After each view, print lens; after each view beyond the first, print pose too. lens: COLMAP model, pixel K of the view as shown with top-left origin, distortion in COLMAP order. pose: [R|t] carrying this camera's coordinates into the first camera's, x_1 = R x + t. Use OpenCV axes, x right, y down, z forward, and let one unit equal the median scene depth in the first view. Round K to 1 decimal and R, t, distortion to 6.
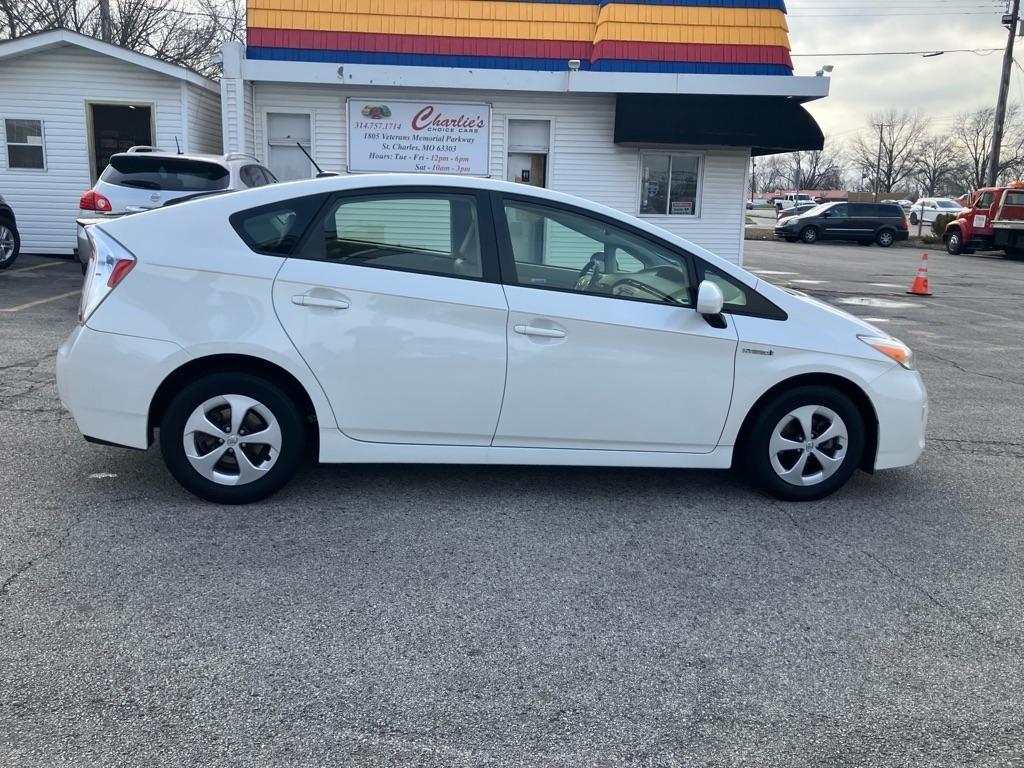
lens RADIAL K [[827.8, 0, 505.1], [0, 827.8, 382.0], [0, 0, 1]] dist [0.015986, -0.006023]
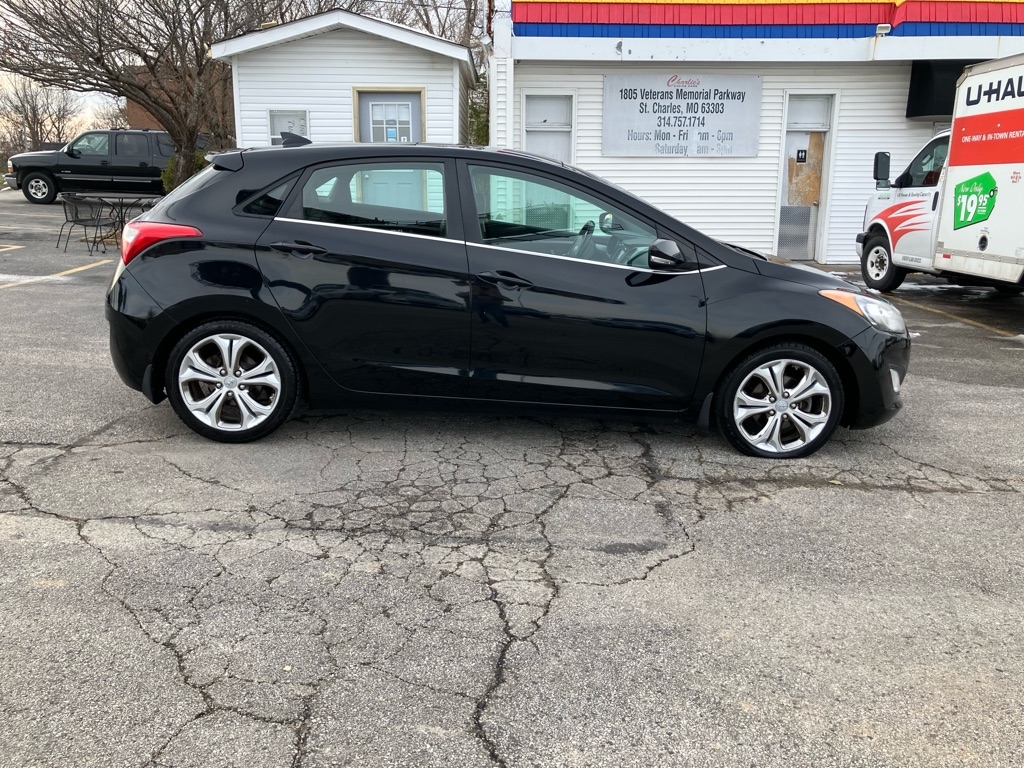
lens RADIAL K [[827.8, 0, 513.5], [0, 827.8, 377.1], [0, 0, 1]] dist [0.015986, -0.006023]
pose [[0.998024, -0.007740, -0.062361, -0.242838], [0.008770, 0.999829, 0.016251, -0.026548], [0.062225, -0.016765, 0.997921, 0.074951]]
